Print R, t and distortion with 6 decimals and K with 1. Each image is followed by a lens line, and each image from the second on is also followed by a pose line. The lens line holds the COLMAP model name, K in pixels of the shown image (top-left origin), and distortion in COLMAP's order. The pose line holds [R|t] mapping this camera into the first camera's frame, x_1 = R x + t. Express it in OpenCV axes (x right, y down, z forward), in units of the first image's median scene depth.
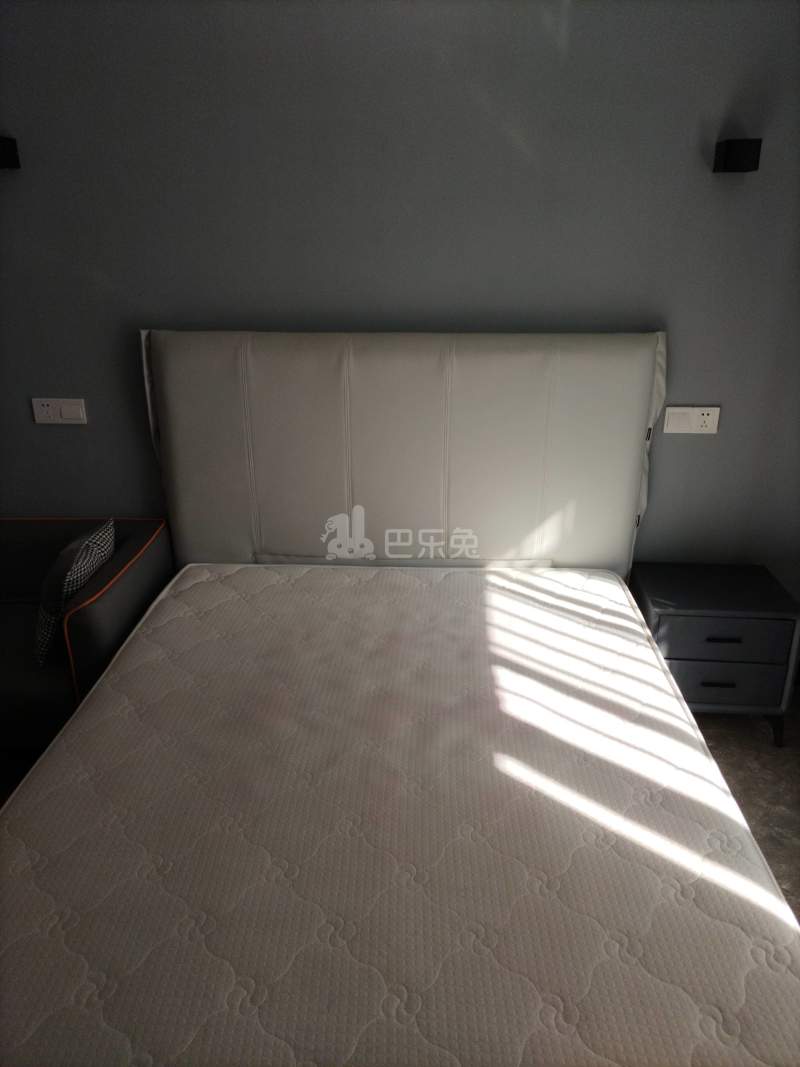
lens RADIAL K [[801.3, 0, 403.9], [0, 801.3, 534.5], [0, 0, 1]] dist [0.042803, -0.022795]
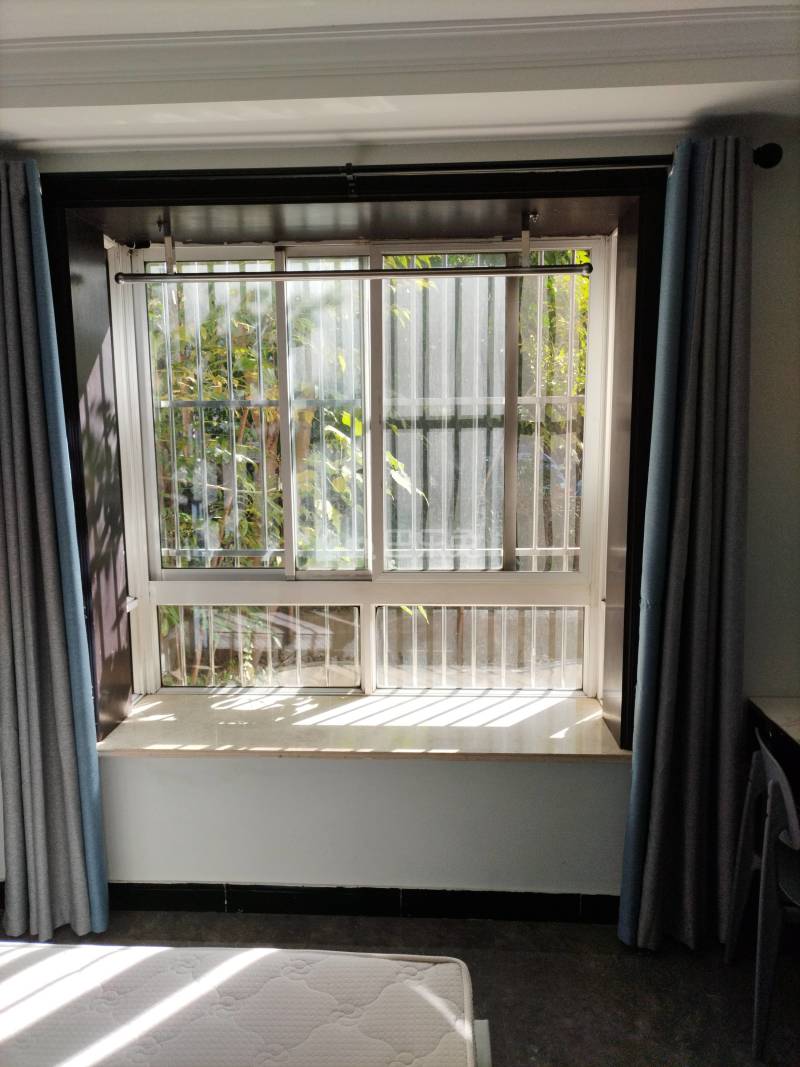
lens RADIAL K [[801.3, 0, 403.9], [0, 801.3, 534.5], [0, 0, 1]] dist [0.042803, -0.022795]
pose [[0.009559, -0.144164, 0.989508, -0.400505], [0.372201, 0.918962, 0.130290, -0.130795], [-0.928103, 0.367050, 0.062442, 0.257644]]
